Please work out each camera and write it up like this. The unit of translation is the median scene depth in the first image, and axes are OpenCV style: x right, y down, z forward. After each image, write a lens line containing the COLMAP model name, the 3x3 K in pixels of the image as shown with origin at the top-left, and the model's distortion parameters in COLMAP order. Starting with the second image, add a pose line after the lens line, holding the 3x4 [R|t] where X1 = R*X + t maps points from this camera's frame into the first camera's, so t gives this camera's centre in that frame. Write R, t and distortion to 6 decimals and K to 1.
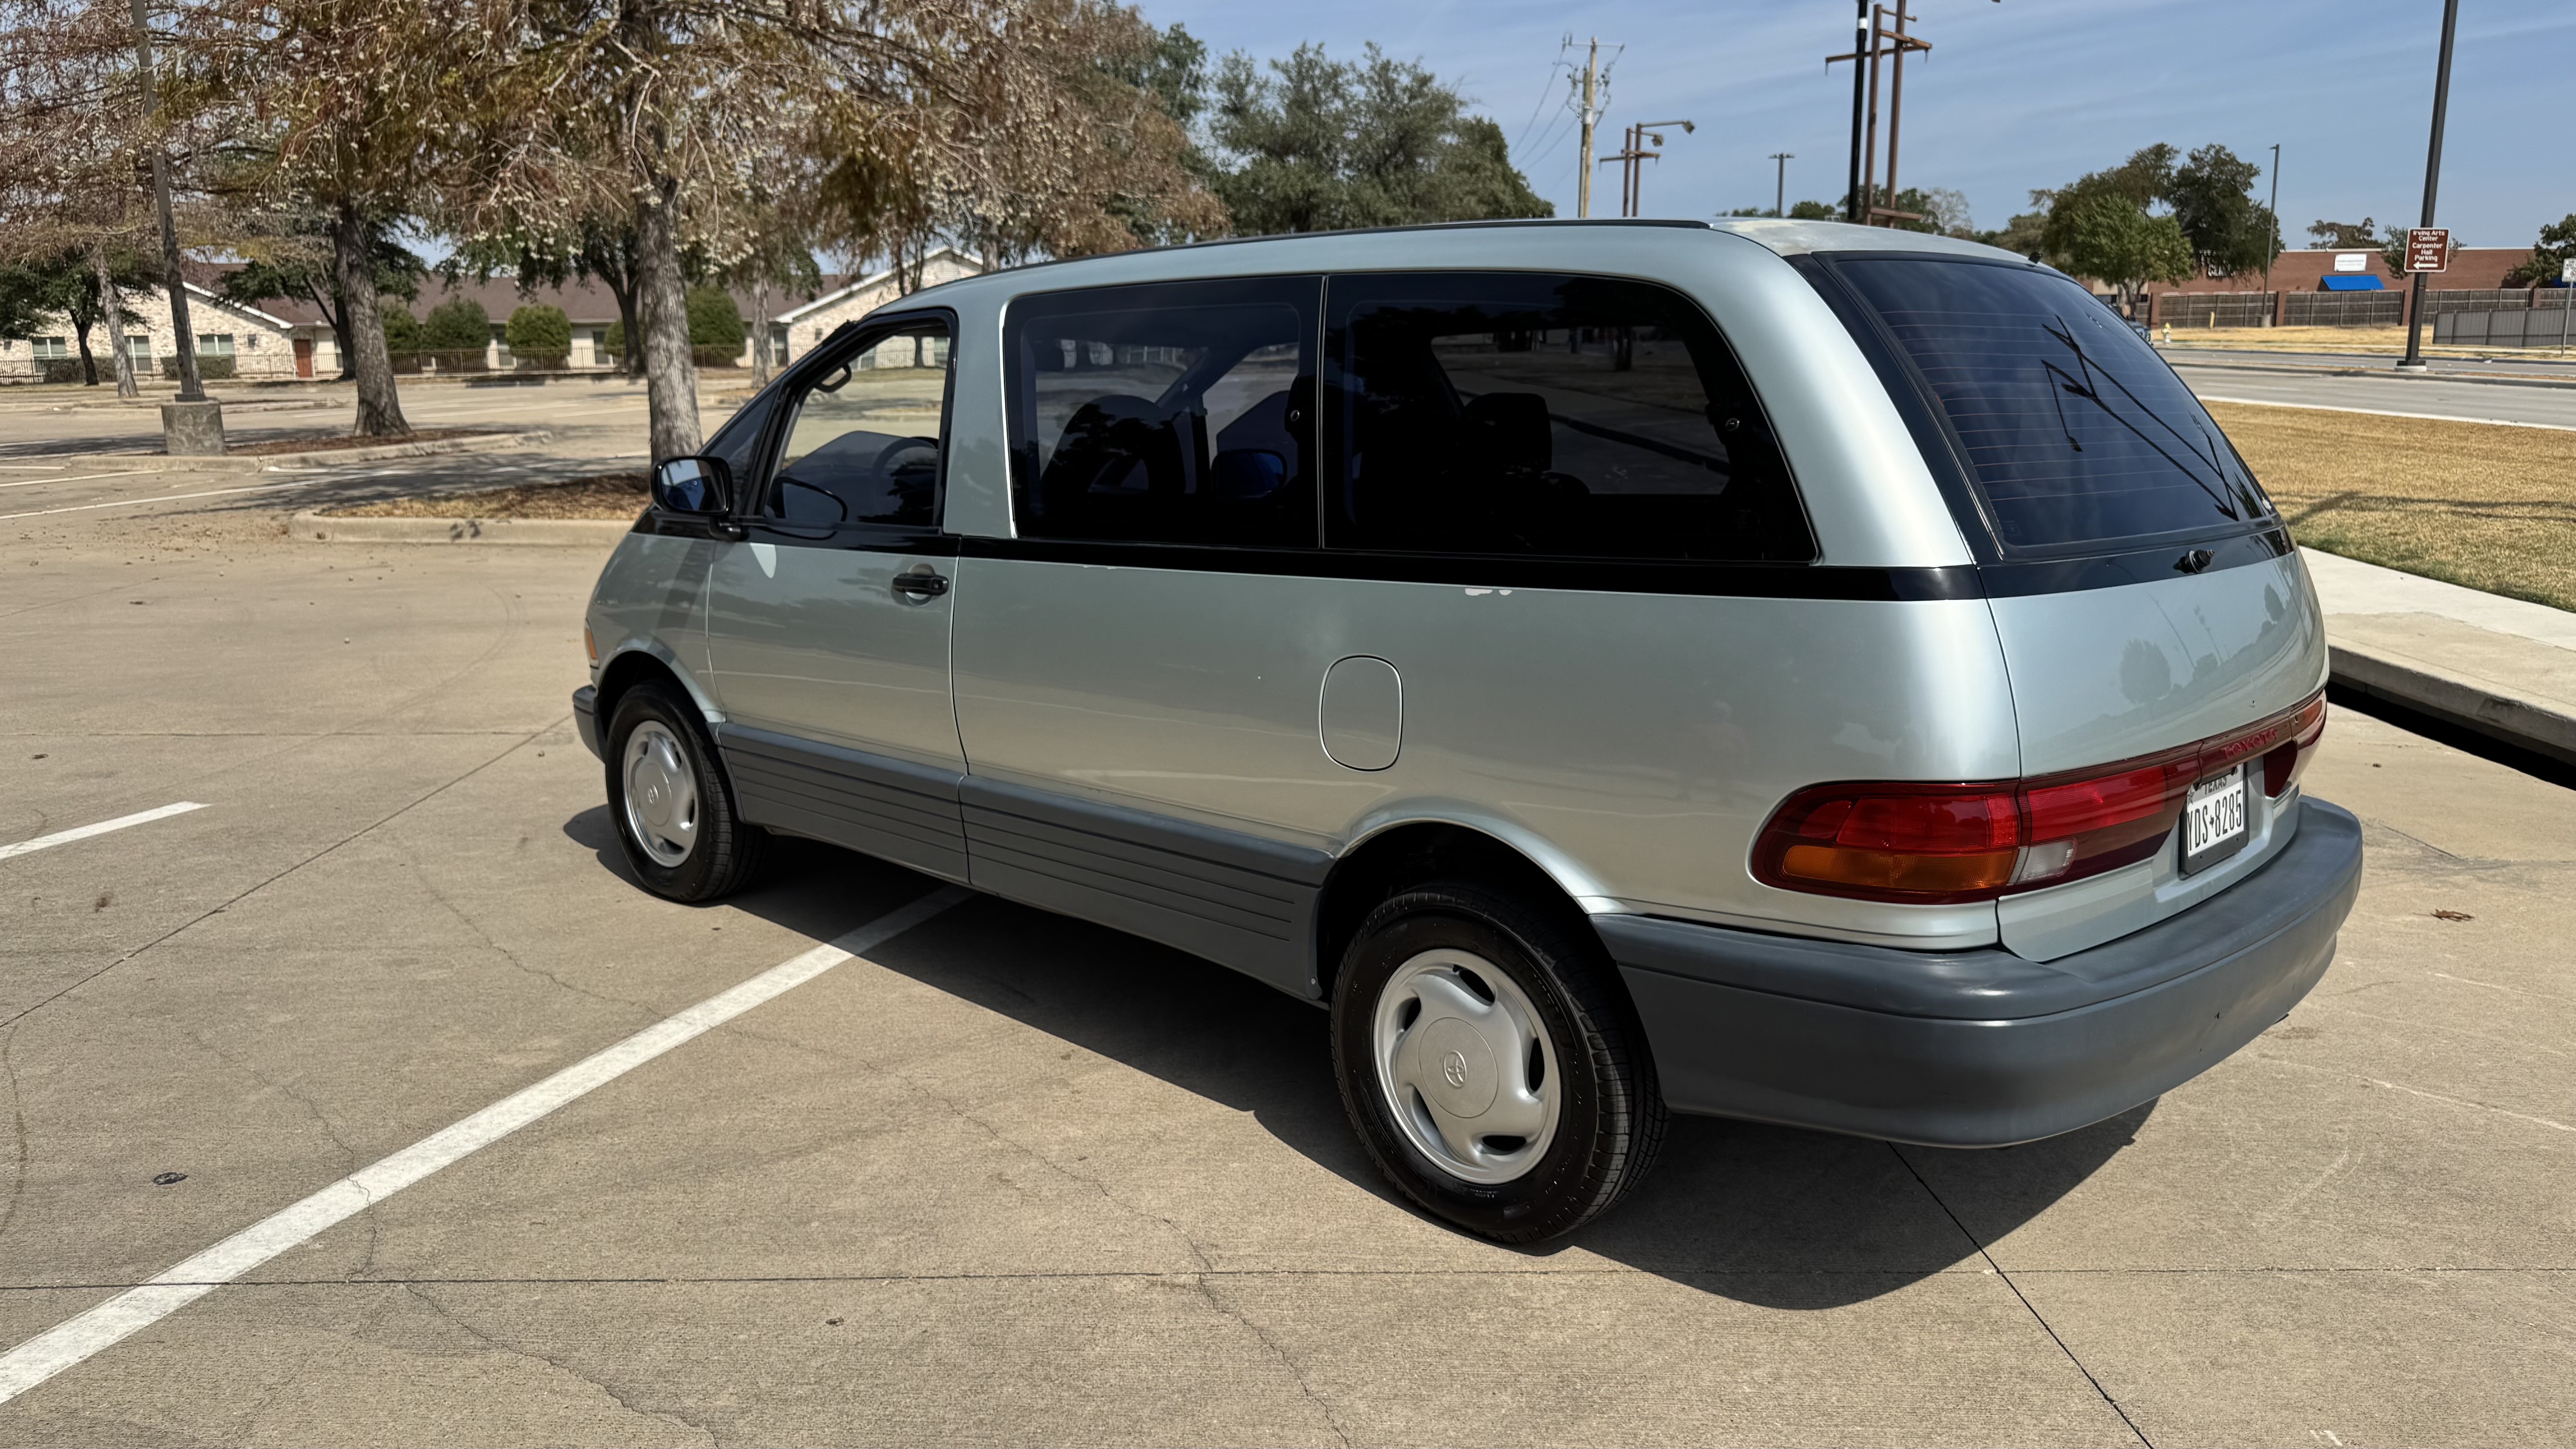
lens RADIAL K [[1829.2, 0, 1270.6], [0, 1829.2, 724.0], [0, 0, 1]] dist [0.046309, -0.063009]
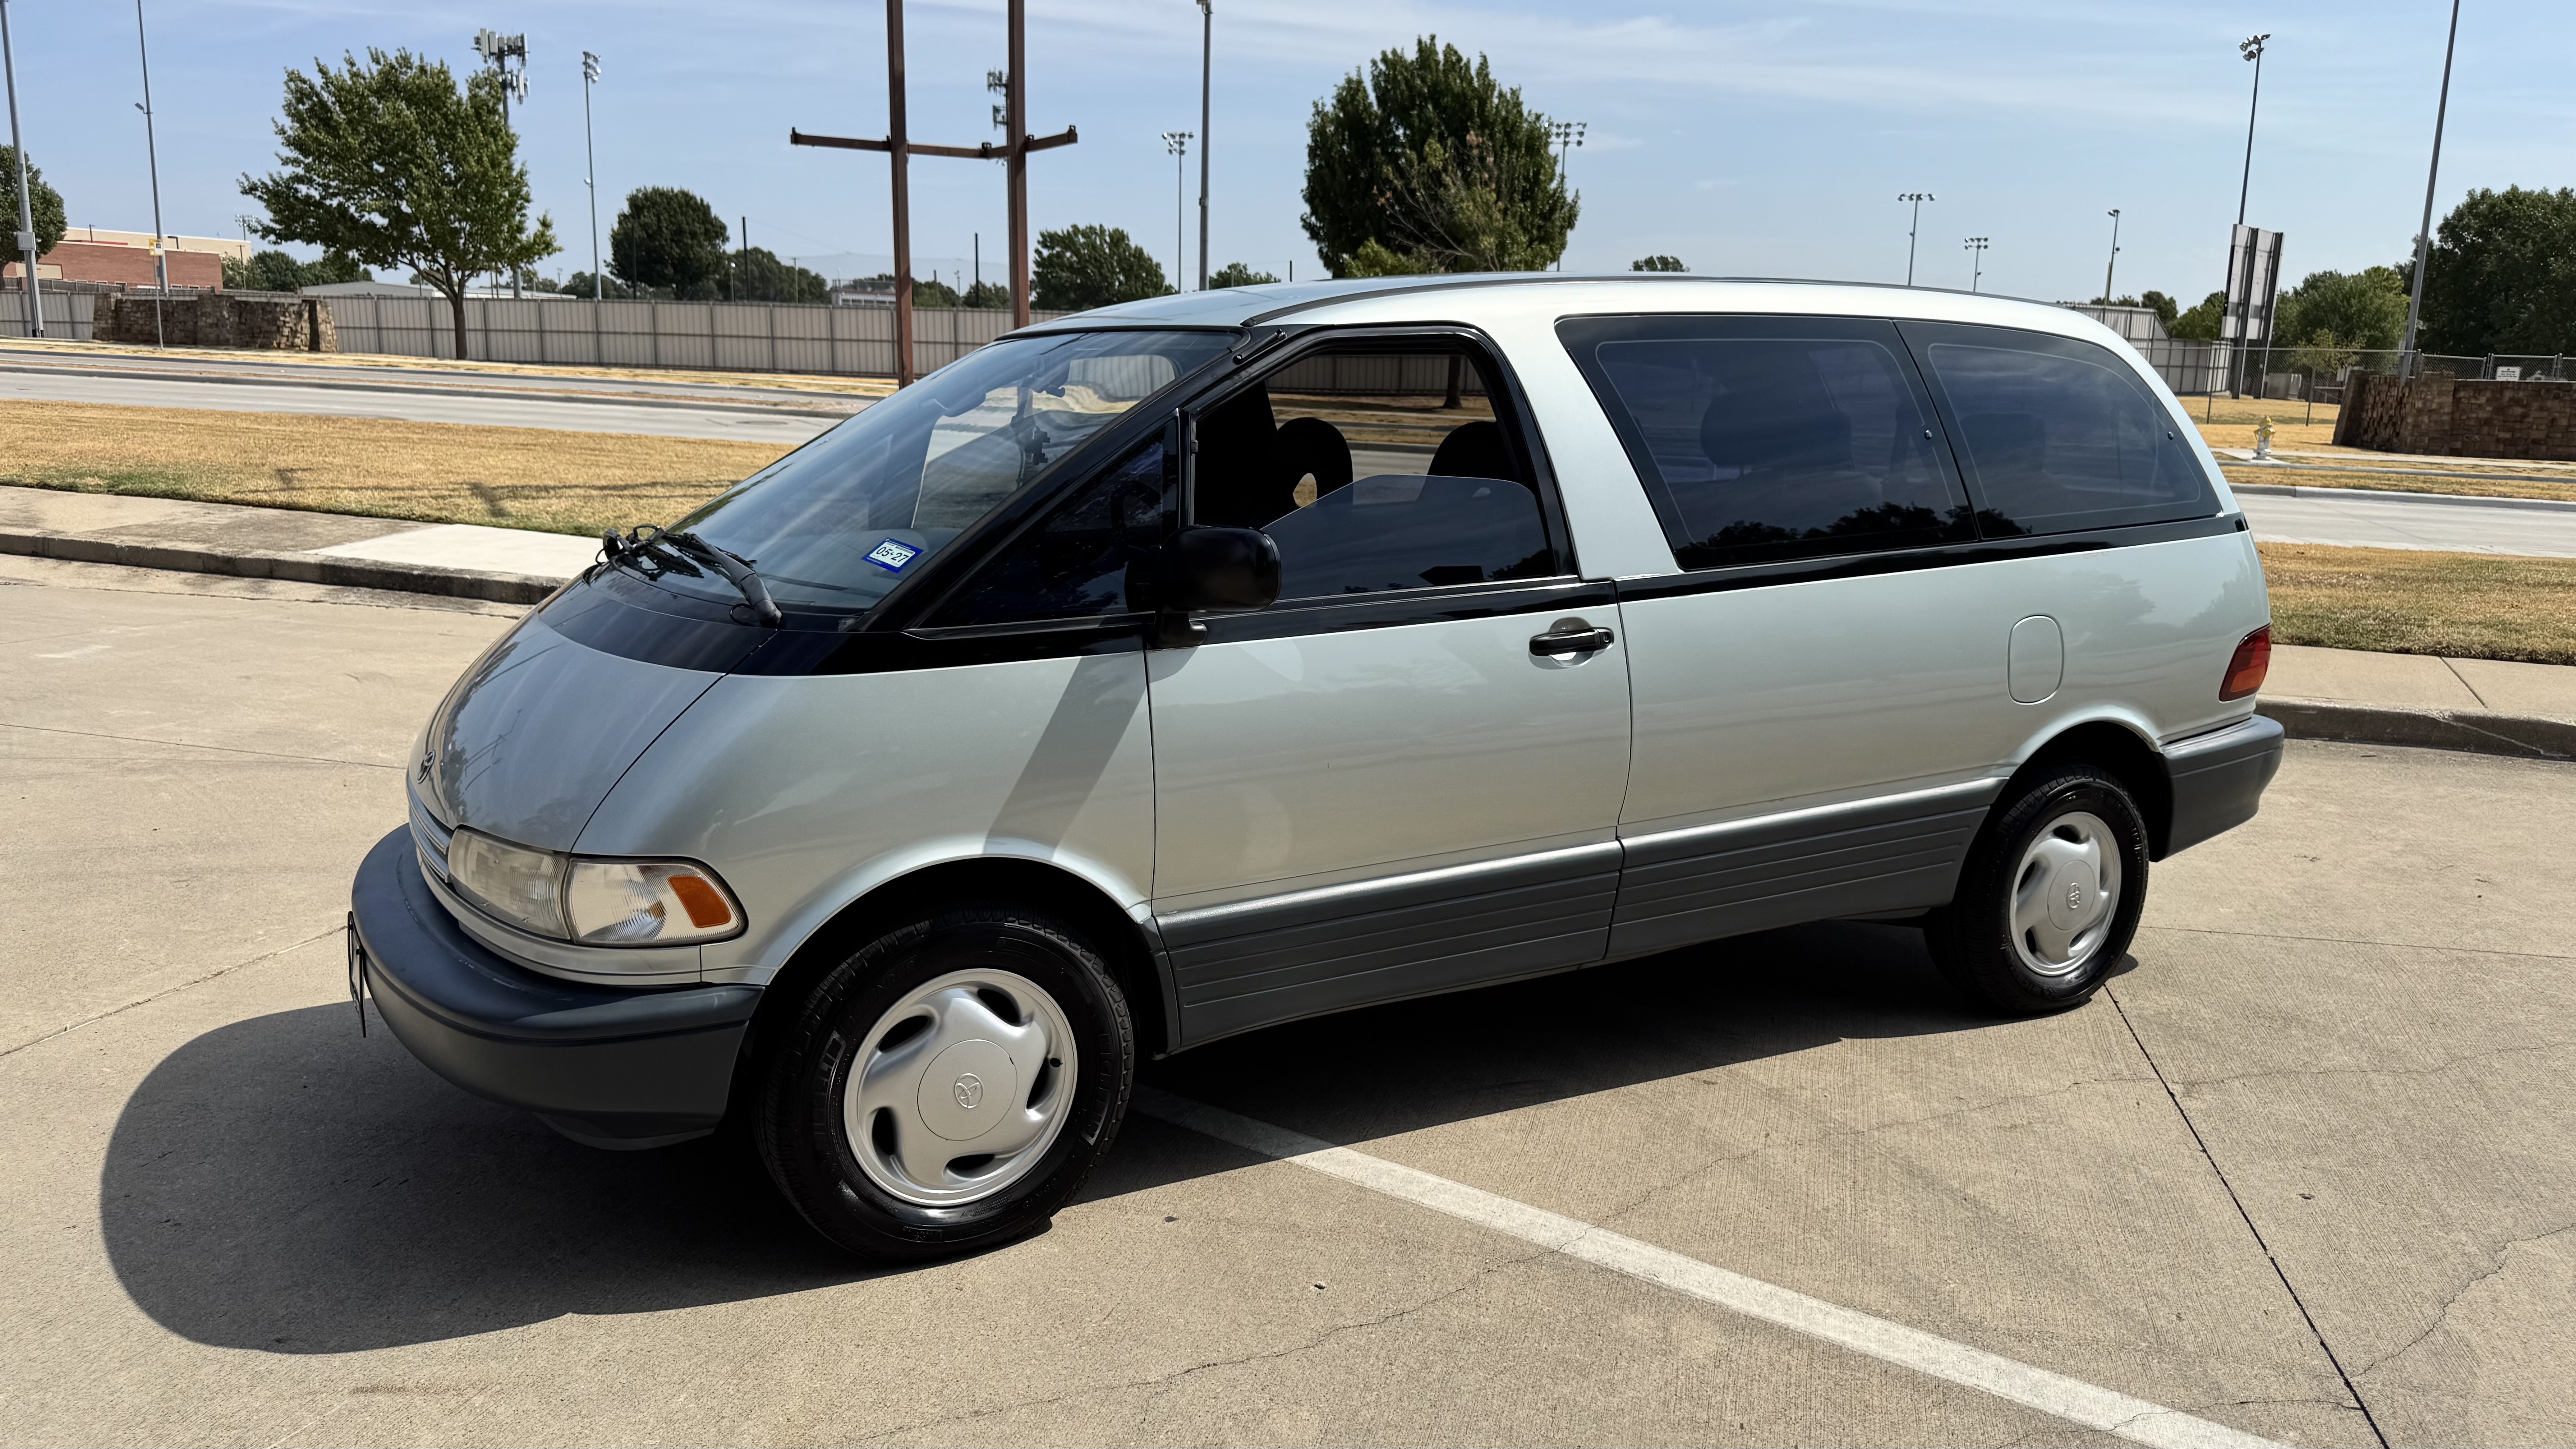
lens RADIAL K [[1829.2, 0, 1283.9], [0, 1829.2, 735.5], [0, 0, 1]] dist [0.046309, -0.063009]
pose [[0.273374, -0.178839, 0.945137, -1.186218], [0.167086, 0.976456, 0.136437, -0.195828], [-0.947285, 0.120621, 0.296820, 0.974960]]
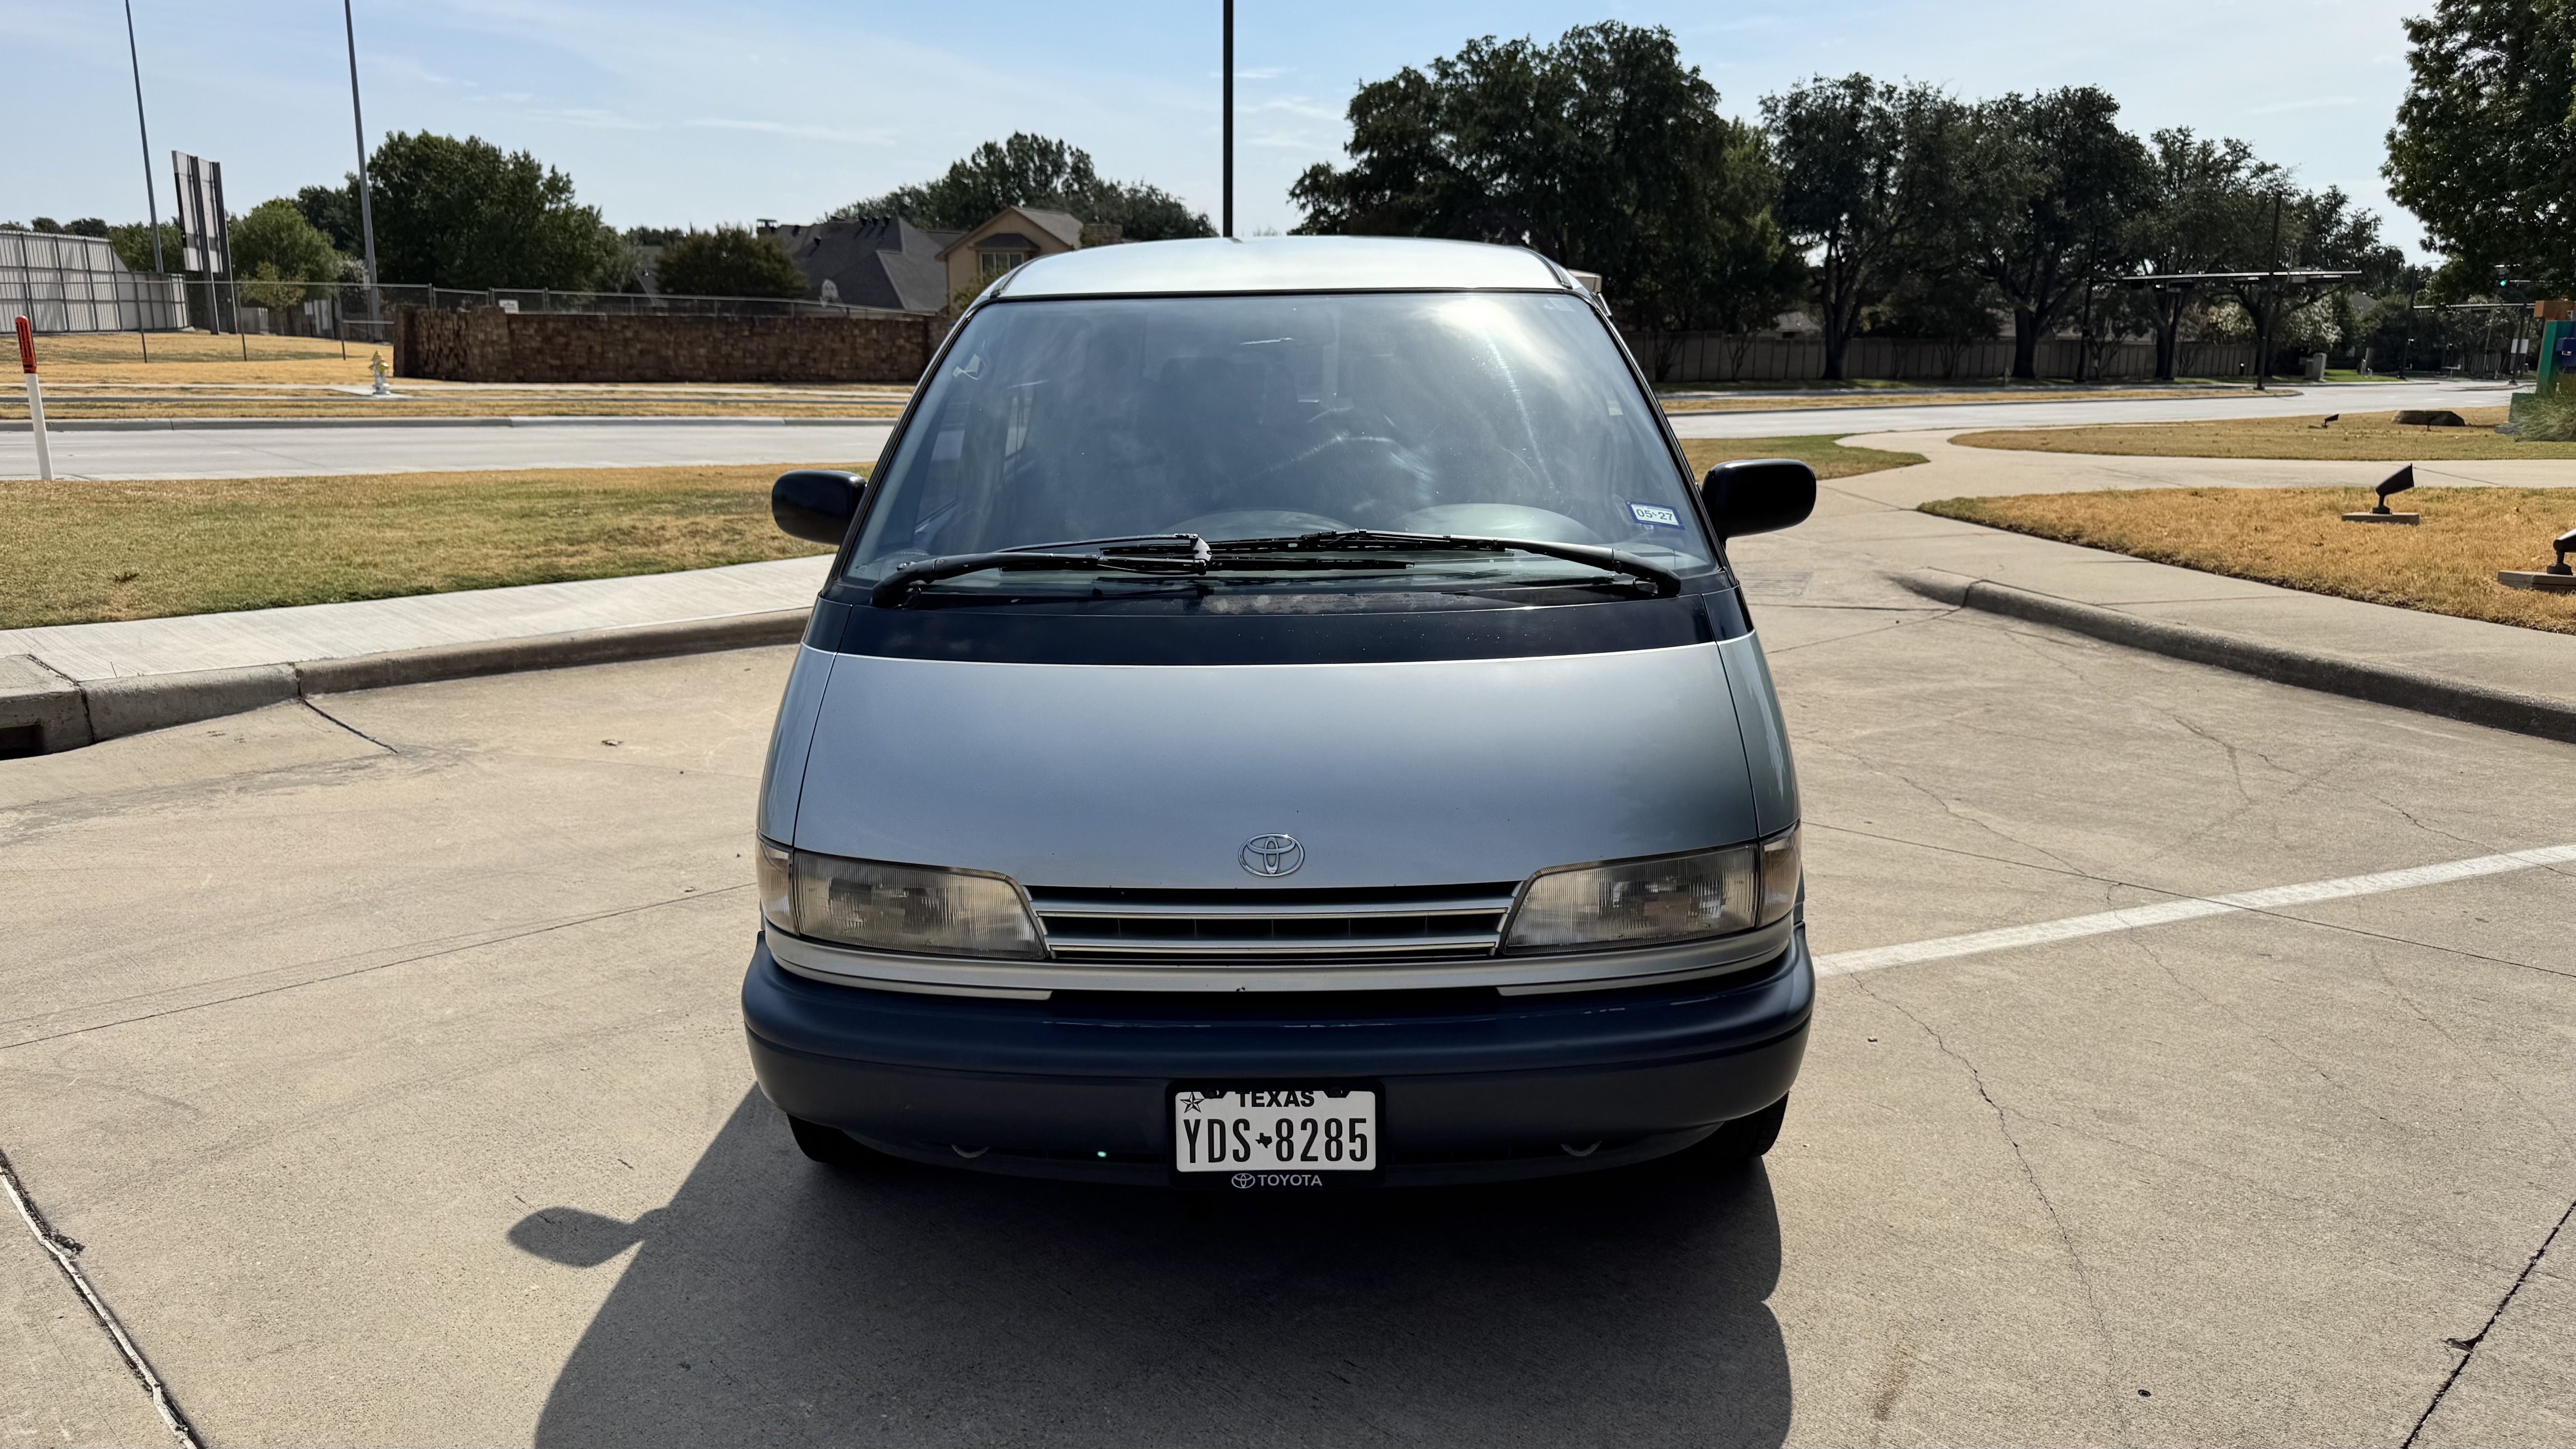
lens RADIAL K [[1829.2, 0, 1287.0], [0, 1829.2, 724.3], [0, 0, 1]] dist [0.046309, -0.063009]
pose [[-0.685790, -0.153110, 0.711513, -0.944934], [0.137777, 0.932632, 0.333488, -0.413728], [-0.714640, 0.326733, -0.618494, 2.081552]]
